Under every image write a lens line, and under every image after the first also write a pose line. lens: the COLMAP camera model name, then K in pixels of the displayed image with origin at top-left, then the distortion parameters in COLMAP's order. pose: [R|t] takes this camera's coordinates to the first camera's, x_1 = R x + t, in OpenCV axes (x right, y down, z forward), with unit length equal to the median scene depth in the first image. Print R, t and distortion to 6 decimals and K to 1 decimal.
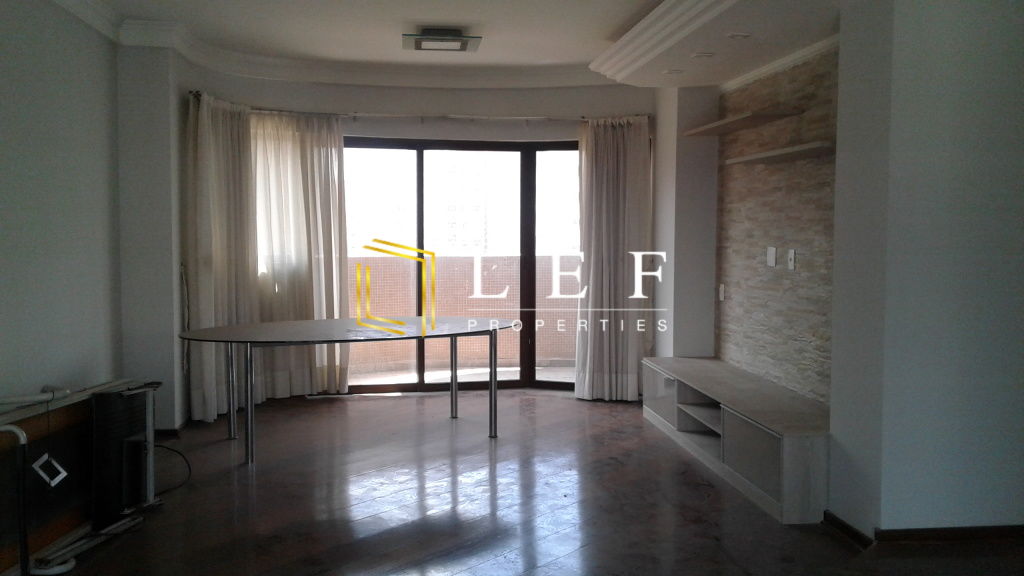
lens RADIAL K [[951.4, 0, 507.6], [0, 951.4, 284.4], [0, 0, 1]] dist [0.068487, -0.152694]
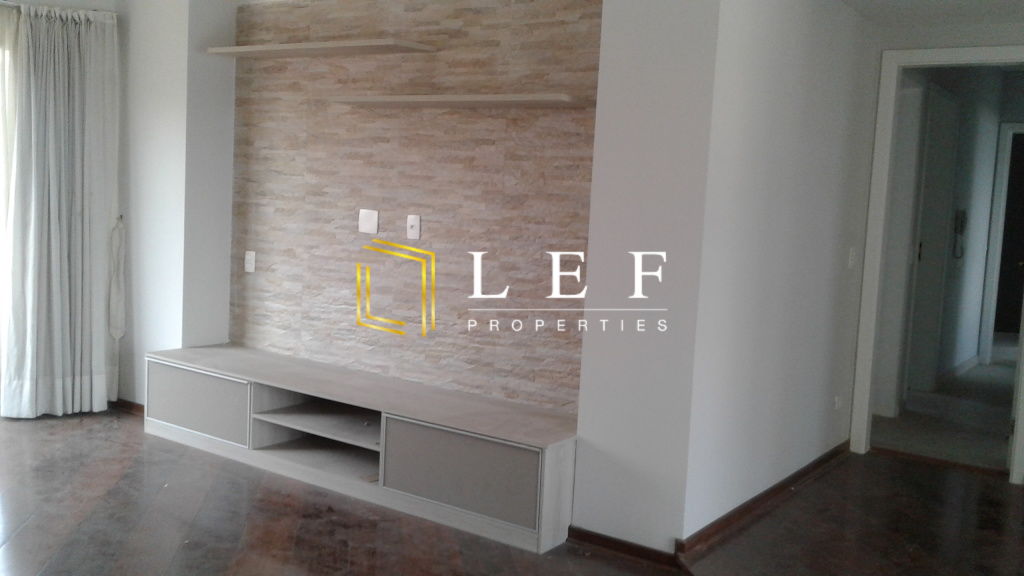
lens RADIAL K [[951.4, 0, 507.6], [0, 951.4, 284.4], [0, 0, 1]] dist [0.068487, -0.152694]
pose [[0.655722, -0.043980, 0.753721, -0.253269], [-0.006178, 0.997956, 0.063606, -0.026674], [-0.754977, -0.046364, 0.654110, 0.355401]]
